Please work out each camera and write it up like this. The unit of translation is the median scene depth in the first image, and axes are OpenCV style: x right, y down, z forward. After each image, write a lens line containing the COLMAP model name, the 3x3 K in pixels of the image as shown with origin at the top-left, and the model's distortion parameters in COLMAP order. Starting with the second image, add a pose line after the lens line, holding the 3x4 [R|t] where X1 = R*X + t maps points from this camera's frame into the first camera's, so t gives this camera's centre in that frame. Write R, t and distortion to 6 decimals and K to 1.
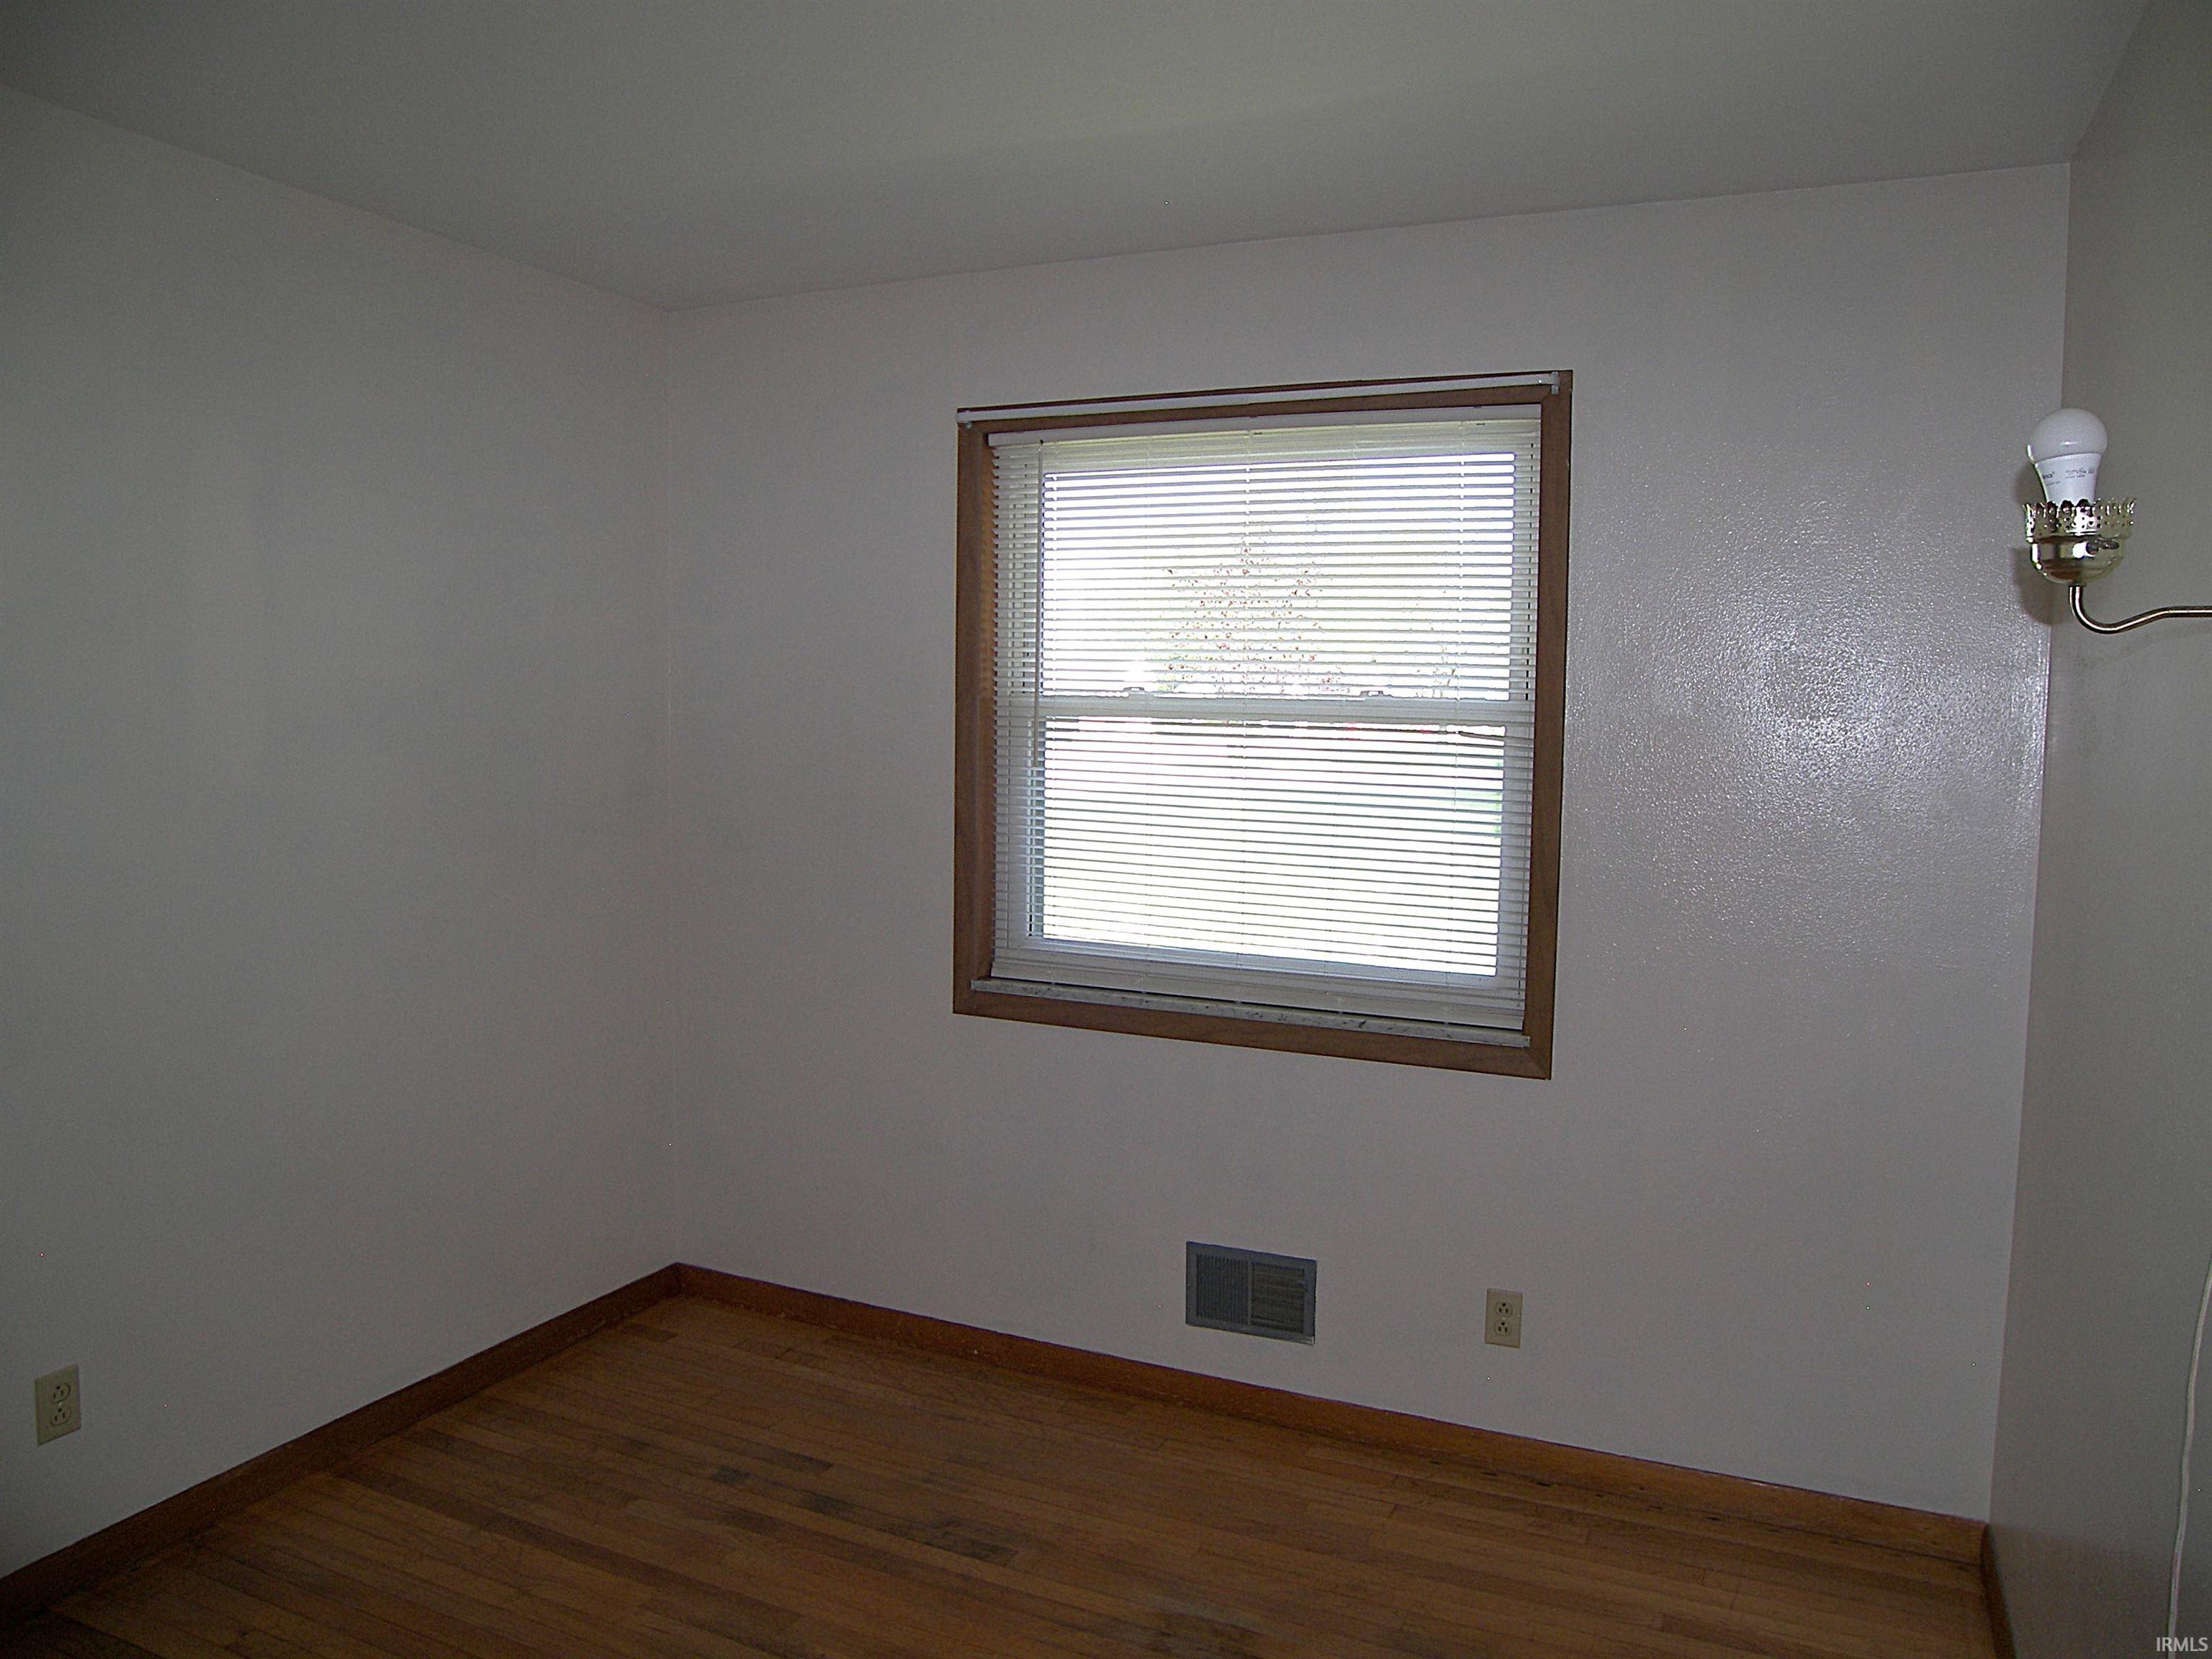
lens RADIAL K [[1560.0, 0, 1088.2], [0, 1560.0, 827.4], [0, 0, 1]] dist [-0.076521, 0.010704]
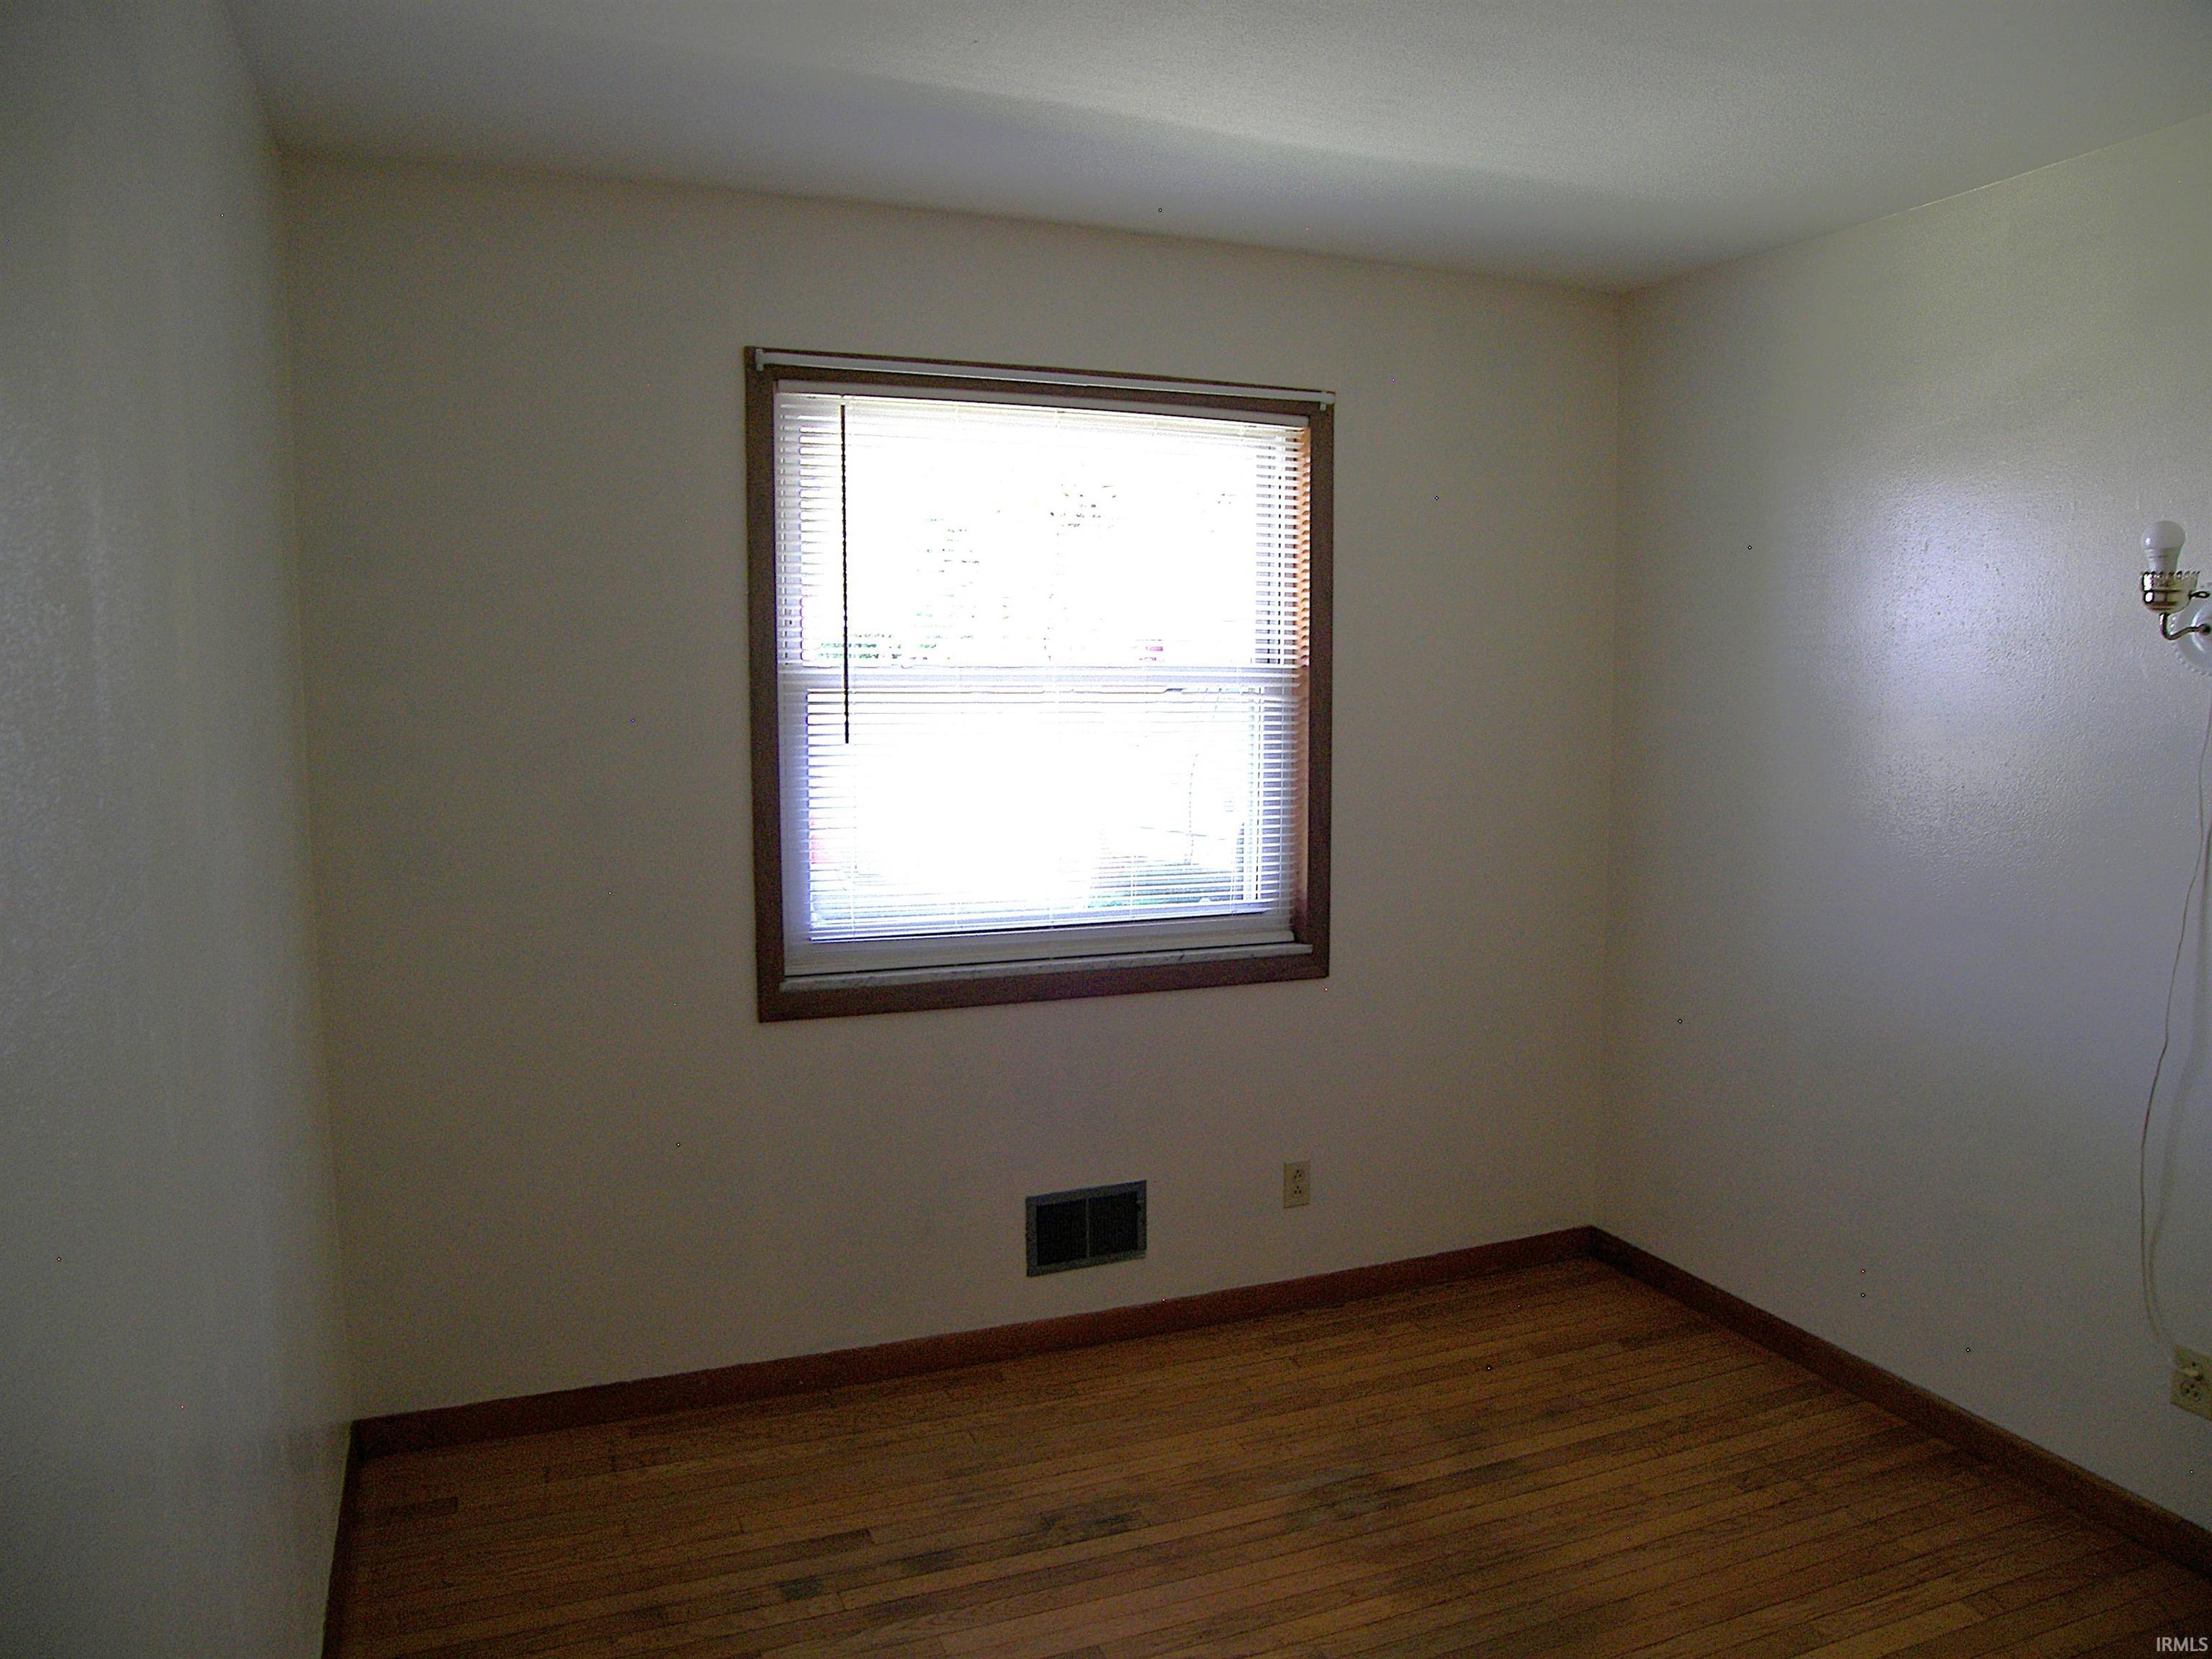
lens RADIAL K [[1560.0, 0, 1104.0], [0, 1560.0, 847.8], [0, 0, 1]] dist [-0.076521, 0.010704]
pose [[0.670019, -0.094582, 0.736294, -0.701416], [0.056578, 0.995471, 0.076390, -0.042664], [-0.740185, -0.009525, 0.672336, 0.301744]]
